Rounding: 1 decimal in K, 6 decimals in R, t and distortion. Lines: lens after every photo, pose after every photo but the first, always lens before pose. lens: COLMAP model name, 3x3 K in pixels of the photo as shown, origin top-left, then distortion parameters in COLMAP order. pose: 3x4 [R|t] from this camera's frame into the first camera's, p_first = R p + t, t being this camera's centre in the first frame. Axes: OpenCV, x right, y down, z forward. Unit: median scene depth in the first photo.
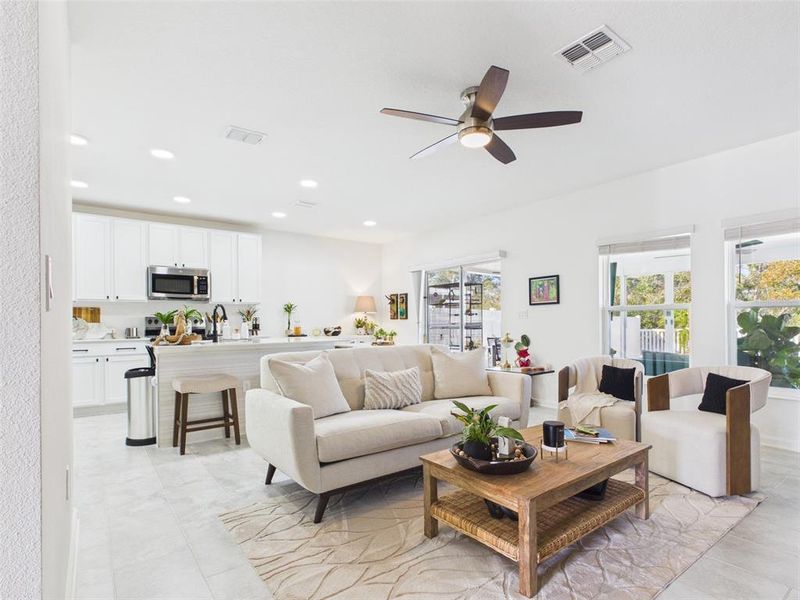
lens RADIAL K [[424.6, 0, 398.1], [0, 424.6, 325.6], [0, 0, 1]] dist [-0.002535, -0.000027]
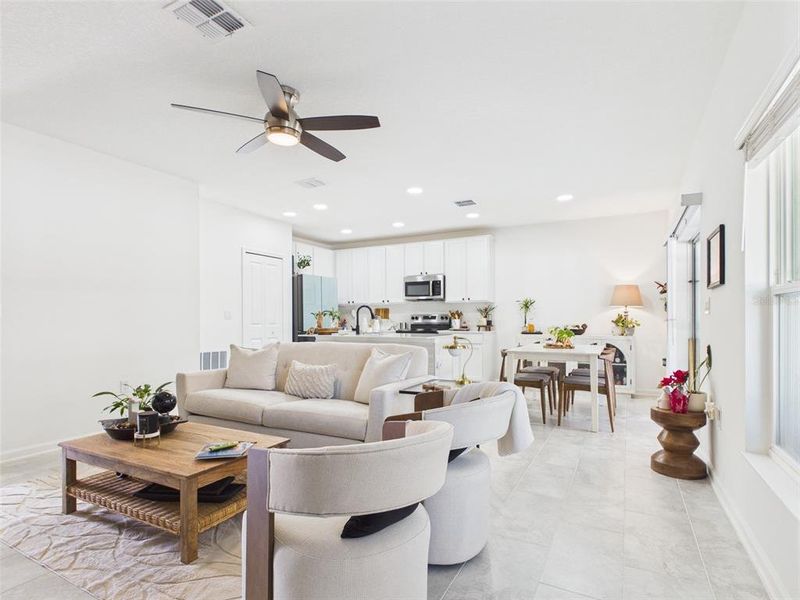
lens RADIAL K [[424.6, 0, 398.1], [0, 424.6, 325.6], [0, 0, 1]] dist [-0.002535, -0.000027]
pose [[0.413173, 0.019948, -0.910434, 0.601139], [-0.006156, 0.999798, 0.019113, -0.010621], [0.910632, -0.002292, 0.413213, 0.408410]]
